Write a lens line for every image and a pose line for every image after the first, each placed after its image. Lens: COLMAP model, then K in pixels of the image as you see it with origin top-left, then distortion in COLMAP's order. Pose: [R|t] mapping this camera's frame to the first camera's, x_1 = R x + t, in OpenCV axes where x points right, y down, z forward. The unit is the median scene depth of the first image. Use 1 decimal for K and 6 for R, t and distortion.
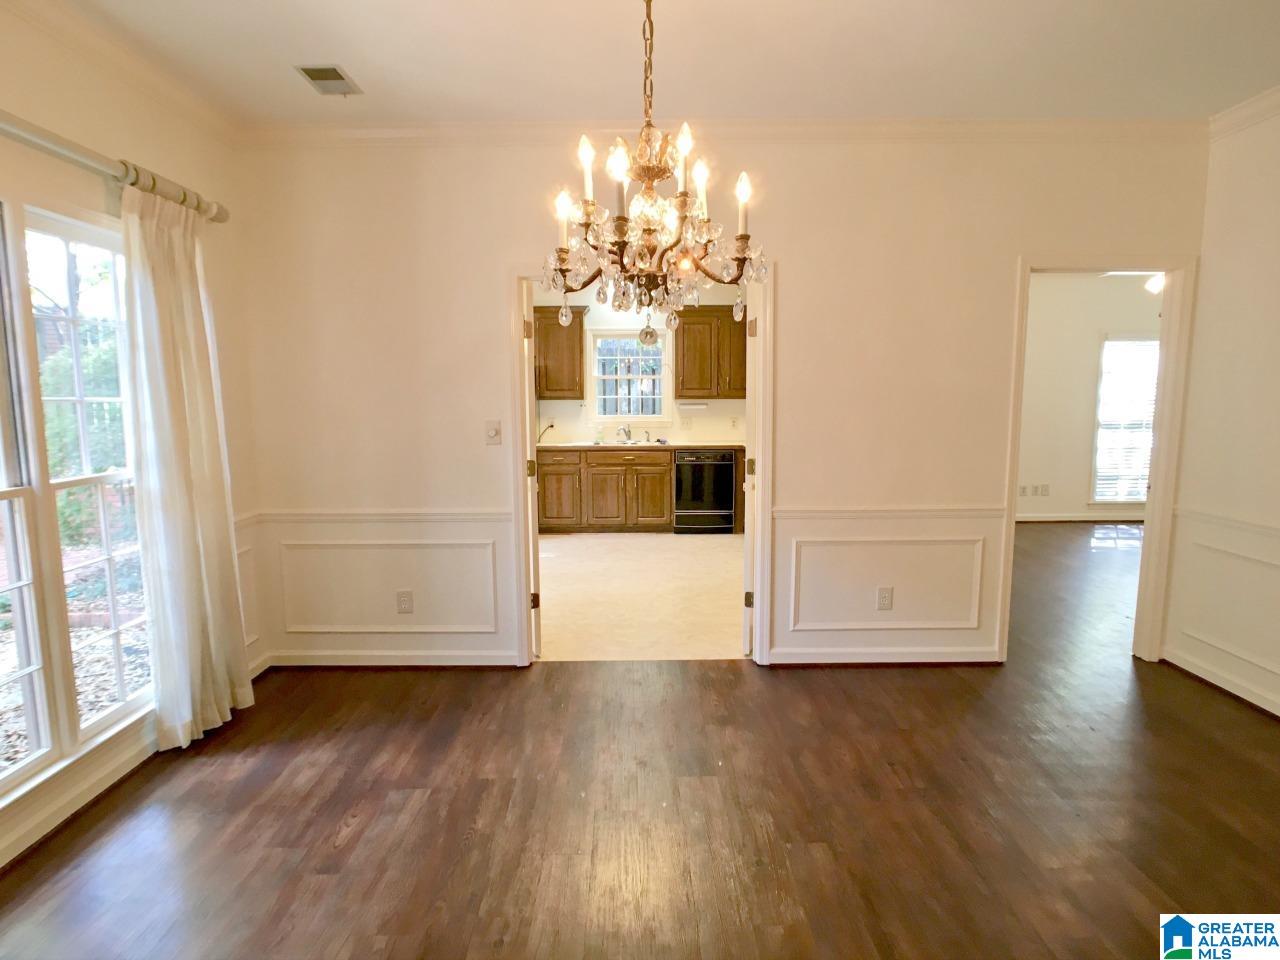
lens RADIAL K [[738.2, 0, 635.1], [0, 738.2, 488.0], [0, 0, 1]] dist [-0.003769, -0.000795]
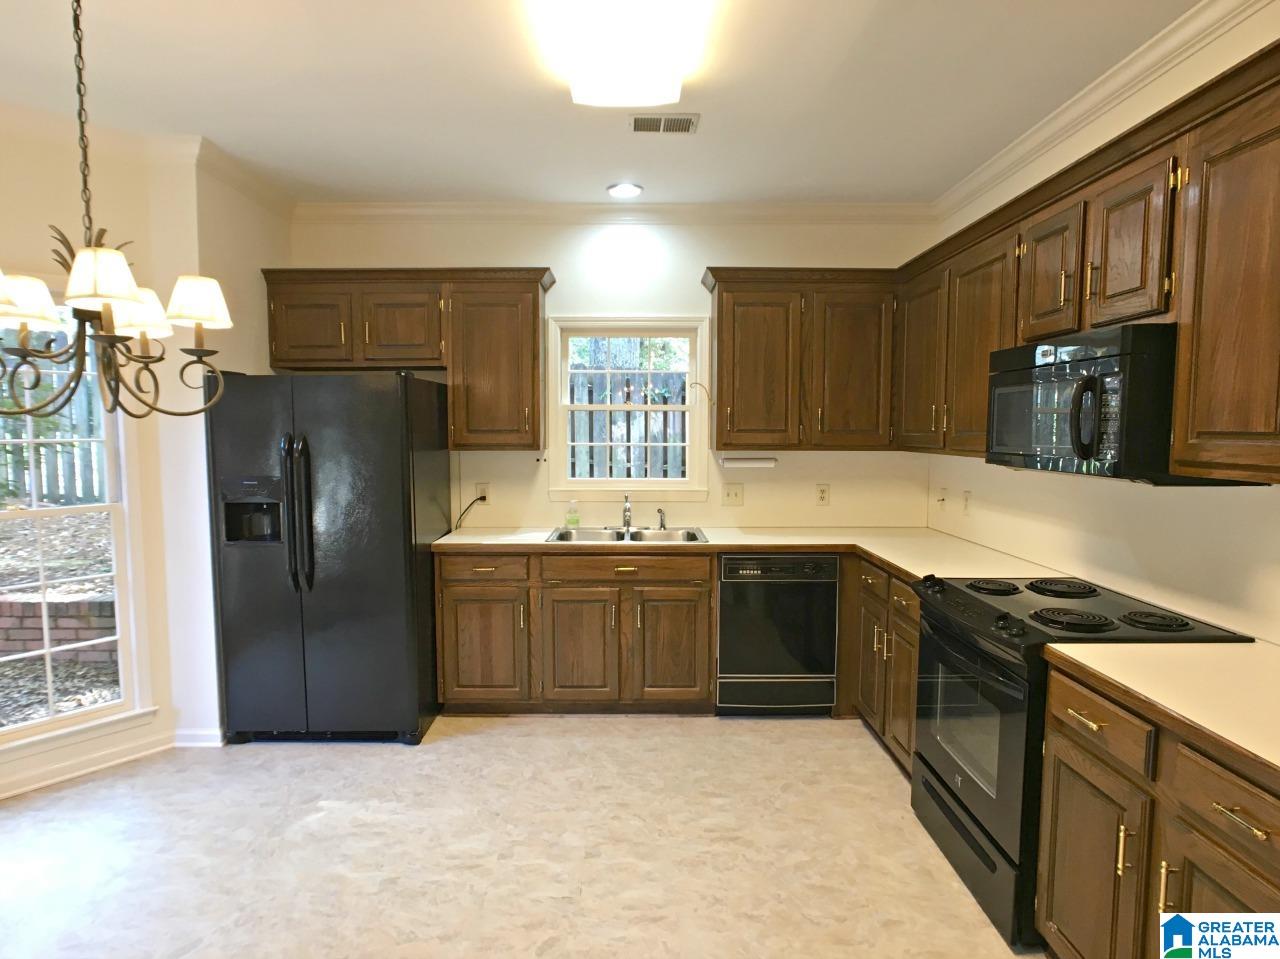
lens RADIAL K [[738.2, 0, 635.1], [0, 738.2, 487.5], [0, 0, 1]] dist [-0.003769, -0.000795]
pose [[0.999983, 0.005824, 0.000164, -0.002832], [-0.005812, 0.999088, -0.042306, -0.073182], [-0.000411, 0.042305, 0.999105, 0.490892]]
